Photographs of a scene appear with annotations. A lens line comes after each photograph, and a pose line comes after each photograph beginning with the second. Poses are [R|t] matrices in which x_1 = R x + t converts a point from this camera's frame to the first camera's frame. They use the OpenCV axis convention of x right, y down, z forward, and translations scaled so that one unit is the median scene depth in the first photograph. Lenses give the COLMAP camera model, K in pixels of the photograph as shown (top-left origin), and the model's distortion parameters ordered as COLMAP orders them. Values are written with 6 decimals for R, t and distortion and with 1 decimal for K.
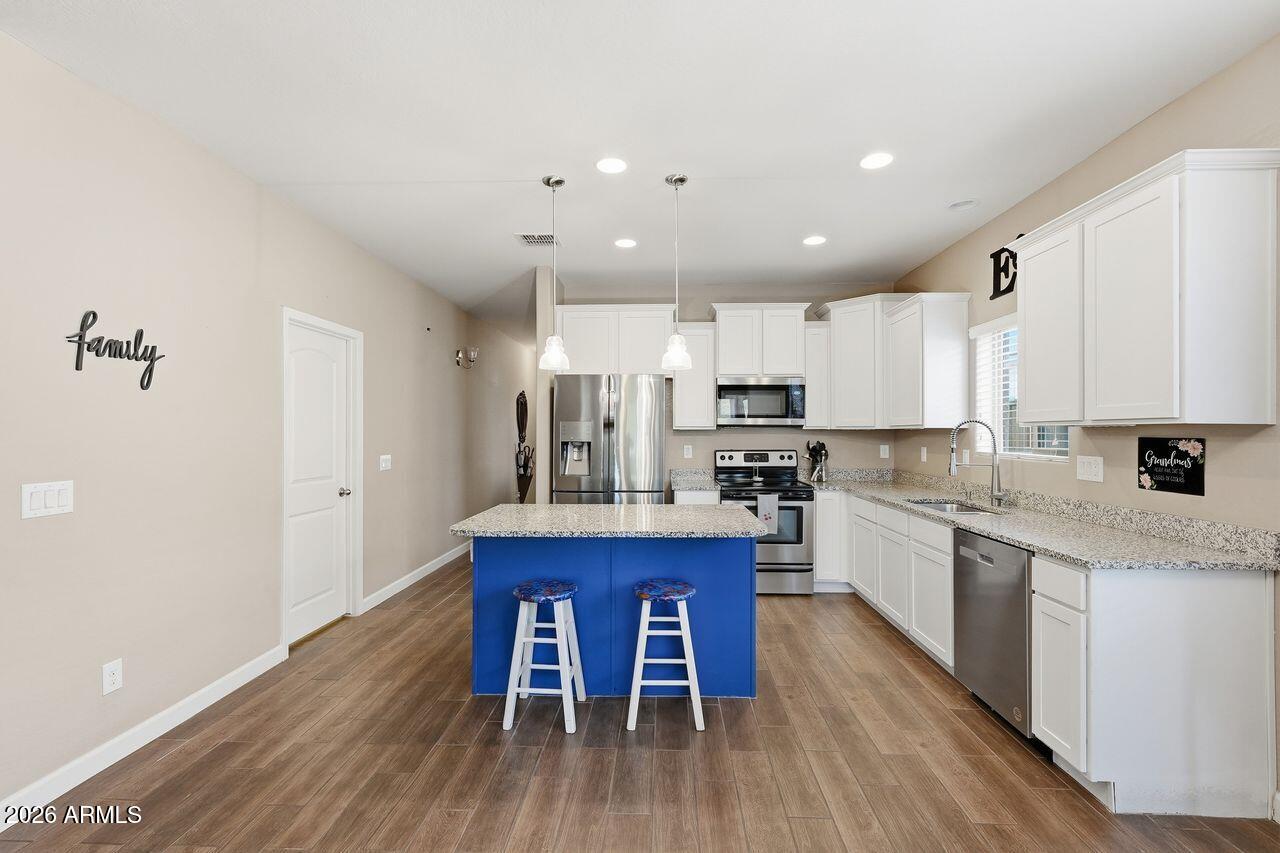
lens RADIAL K [[573.5, 0, 644.9], [0, 573.5, 426.8], [0, 0, 1]] dist [-0.007337, 0.001470]
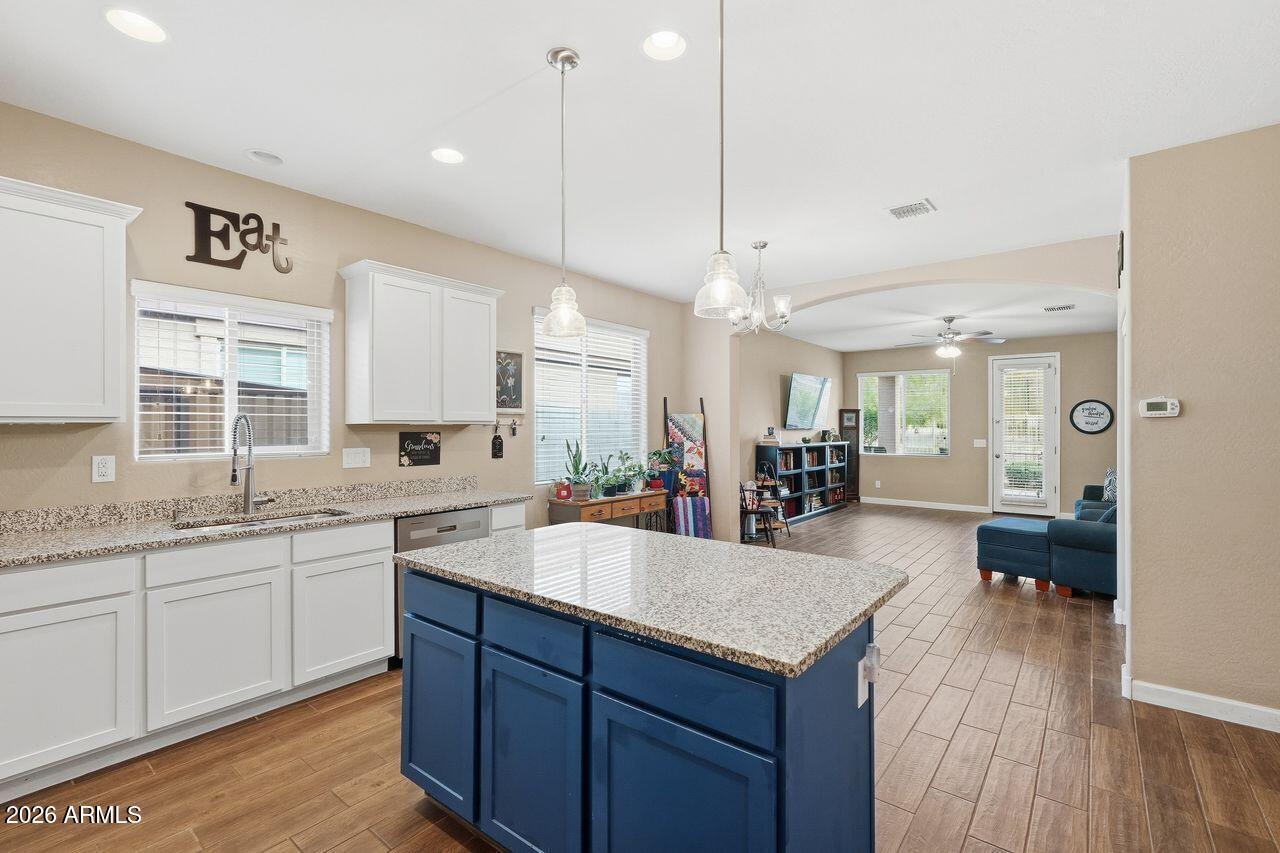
lens RADIAL K [[573.5, 0, 648.1], [0, 573.5, 420.3], [0, 0, 1]] dist [-0.007337, 0.001470]
pose [[-0.810271, 0.009141, 0.585984, -0.335499], [-0.003224, 0.999794, -0.020054, 0.009832], [-0.586047, -0.018139, -0.810074, 1.171645]]
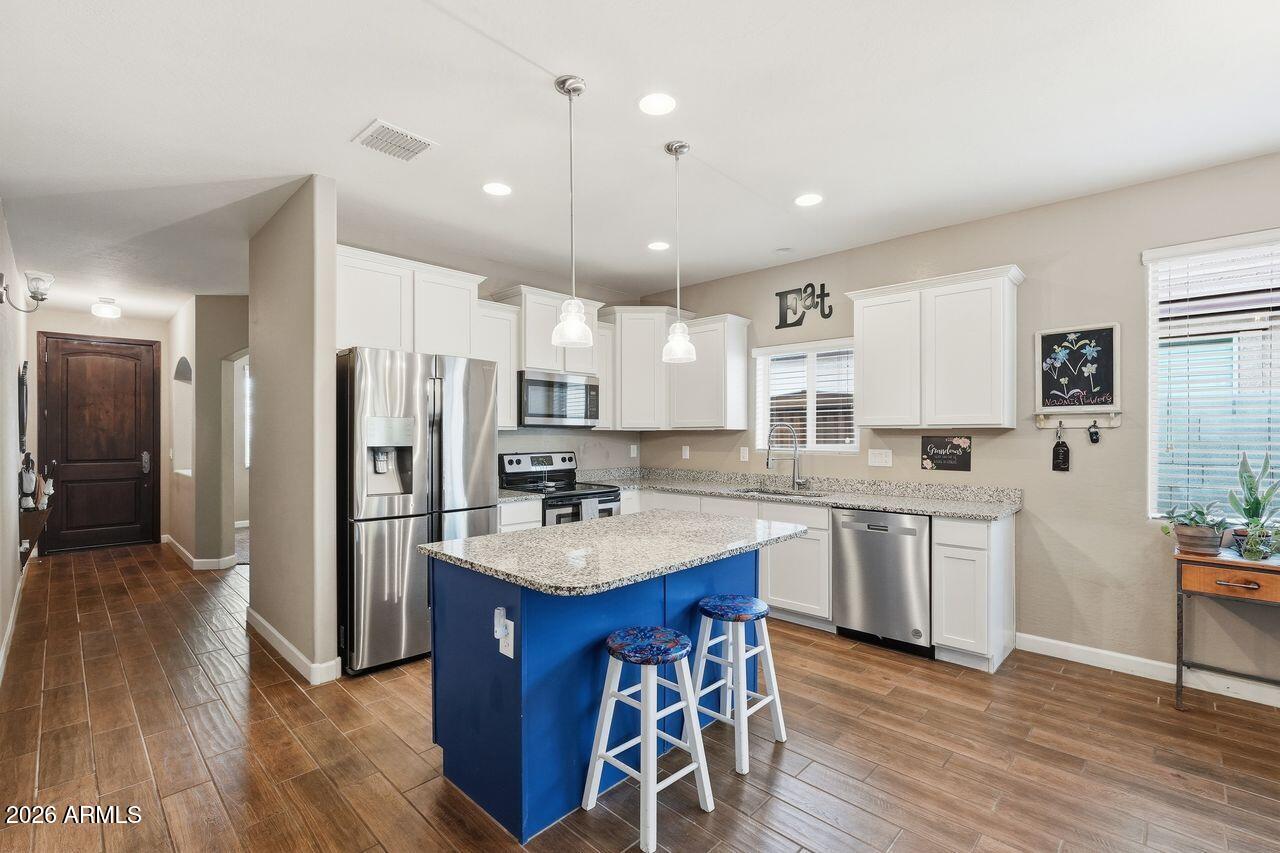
lens RADIAL K [[573.5, 0, 655.2], [0, 573.5, 432.9], [0, 0, 1]] dist [-0.007337, 0.001470]
pose [[0.652350, 0.000622, 0.757918, -0.499094], [-0.006621, 0.999966, 0.004877, 0.004241], [-0.757889, -0.008200, 0.652332, 0.345258]]
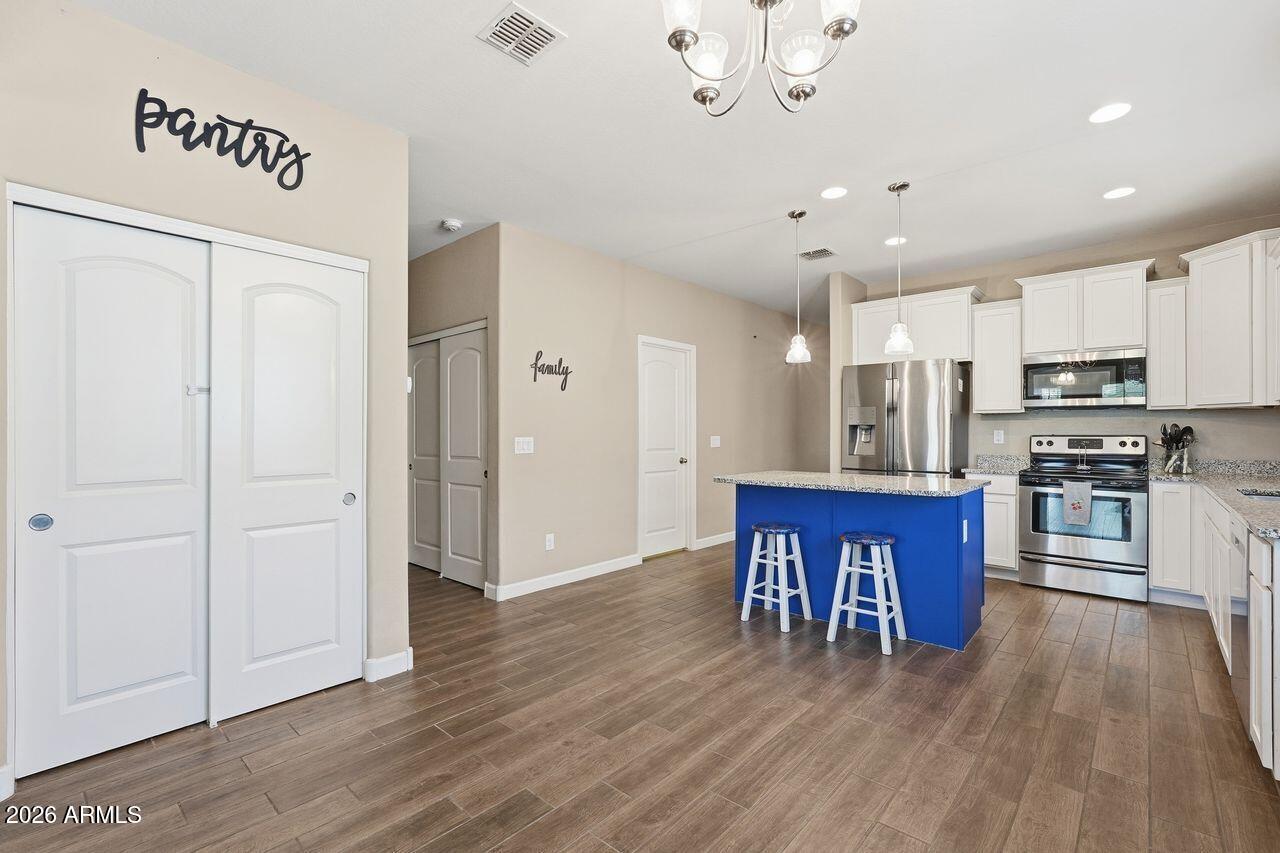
lens RADIAL K [[573.5, 0, 634.0], [0, 573.5, 431.3], [0, 0, 1]] dist [-0.007337, 0.001470]
pose [[0.767005, 0.000280, -0.641642, 0.294967], [0.004720, 0.999970, 0.006078, 0.033978], [0.641624, -0.007690, 0.766980, -0.163422]]
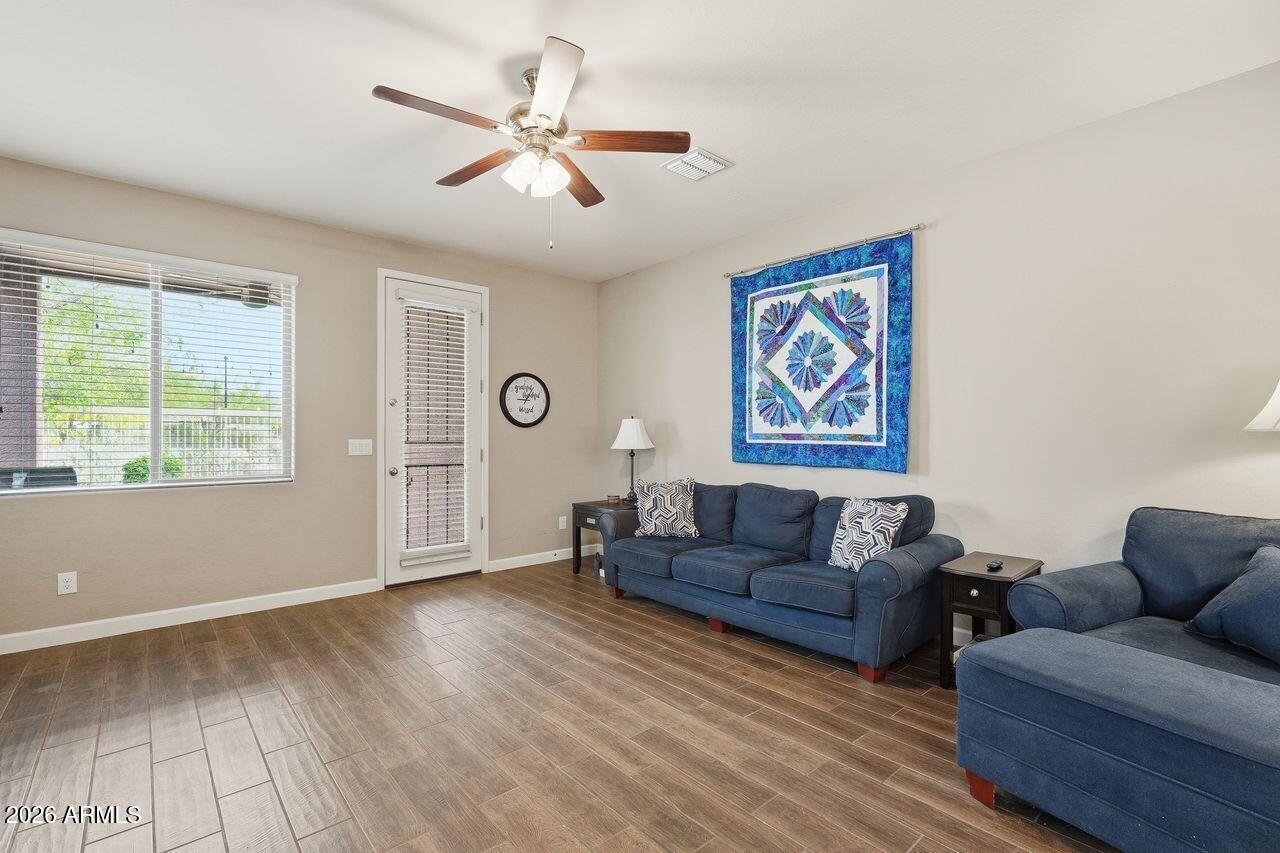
lens RADIAL K [[573.5, 0, 645.1], [0, 573.5, 431.0], [0, 0, 1]] dist [-0.007337, 0.001470]
pose [[-0.718182, -0.000378, -0.695855, 0.298944], [0.007386, 0.999939, -0.008165, 0.033908], [0.695816, -0.011004, -0.718136, -0.314144]]
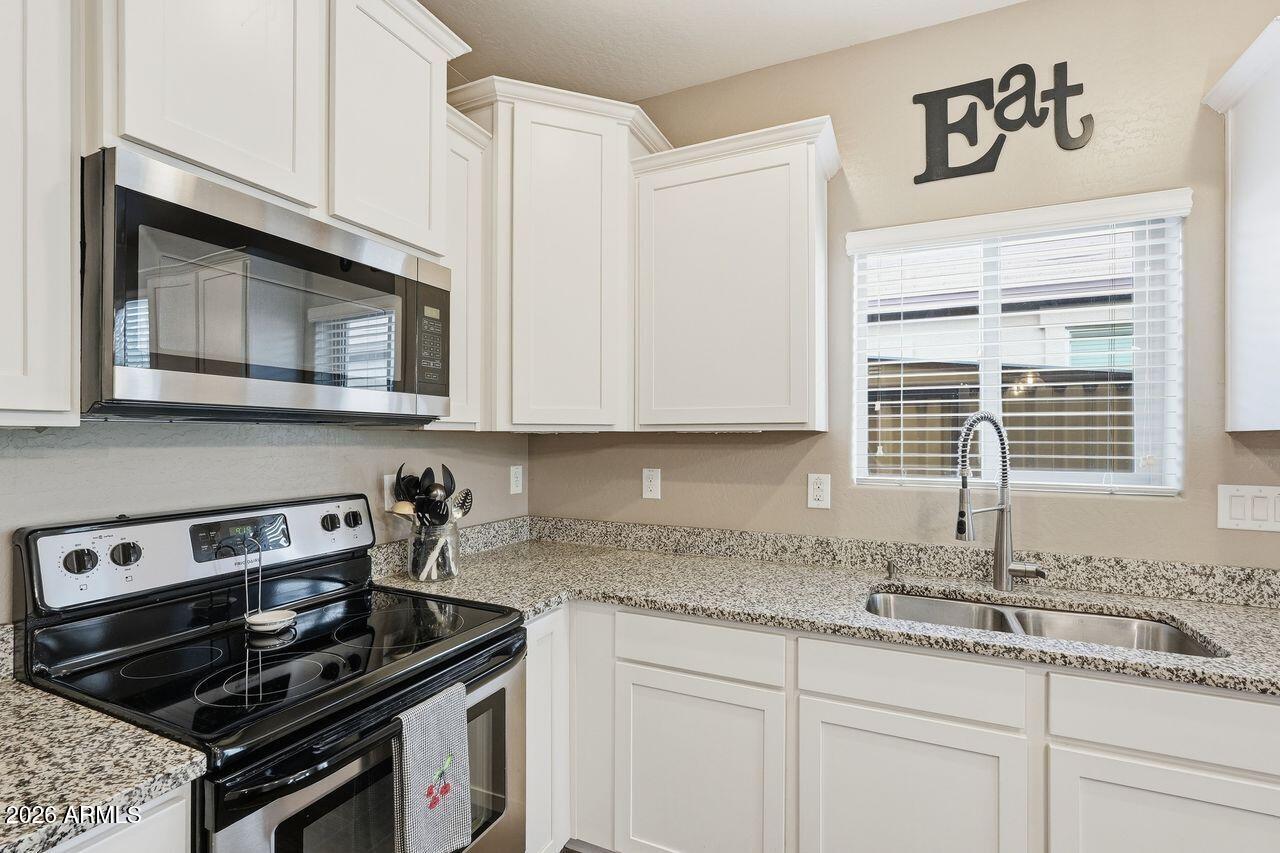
lens RADIAL K [[573.5, 0, 641.1], [0, 573.5, 440.3], [0, 0, 1]] dist [-0.007337, 0.001470]
pose [[0.390349, -0.003469, 0.920661, 0.031171], [-0.010950, 0.999905, 0.008410, 0.007040], [-0.920602, -0.013364, 0.390274, 0.952136]]
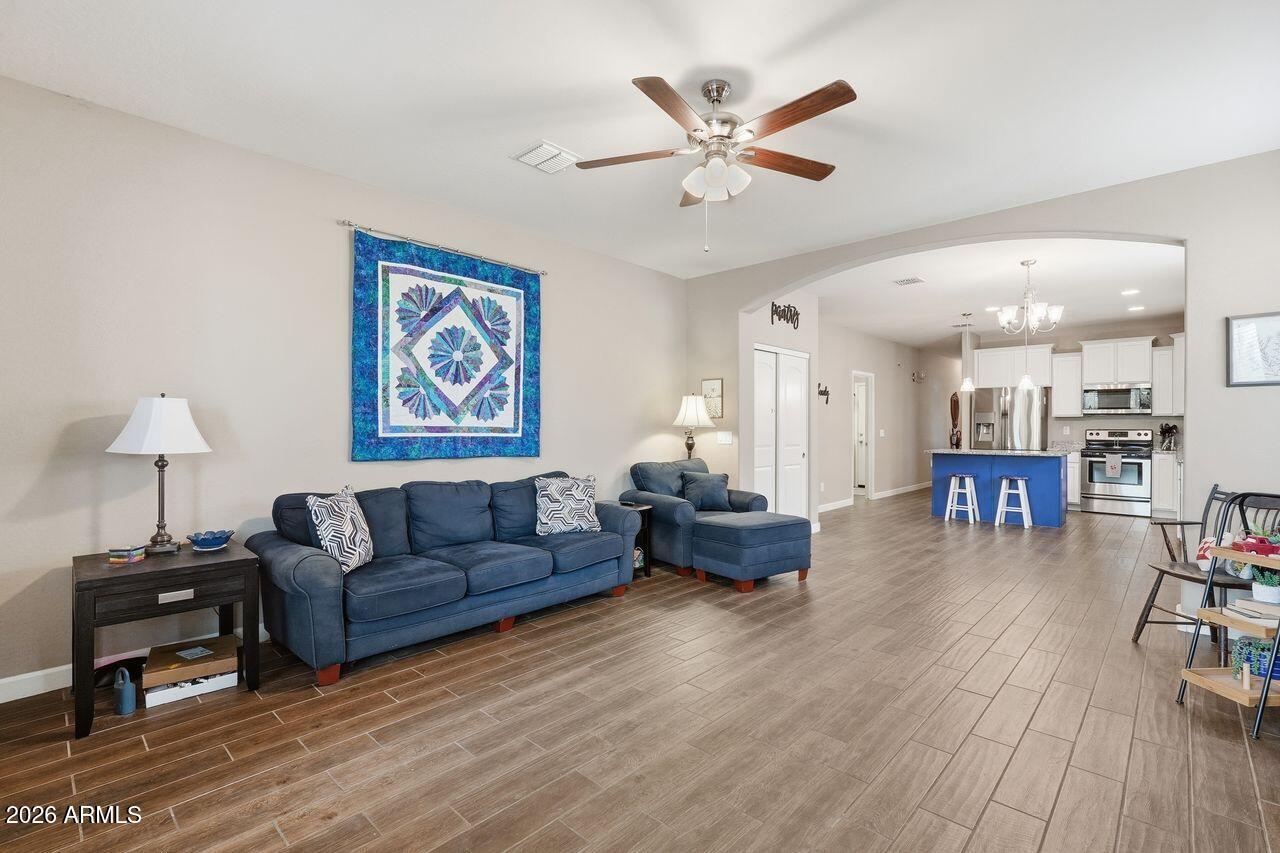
lens RADIAL K [[573.5, 0, 640.0], [0, 573.5, 427.5], [0, 0, 1]] dist [-0.007337, 0.001470]
pose [[0.751614, 0.002797, -0.659597, 0.316396], [0.002059, 0.999976, 0.006586, 0.028389], [0.659600, -0.006308, 0.751591, -1.379996]]
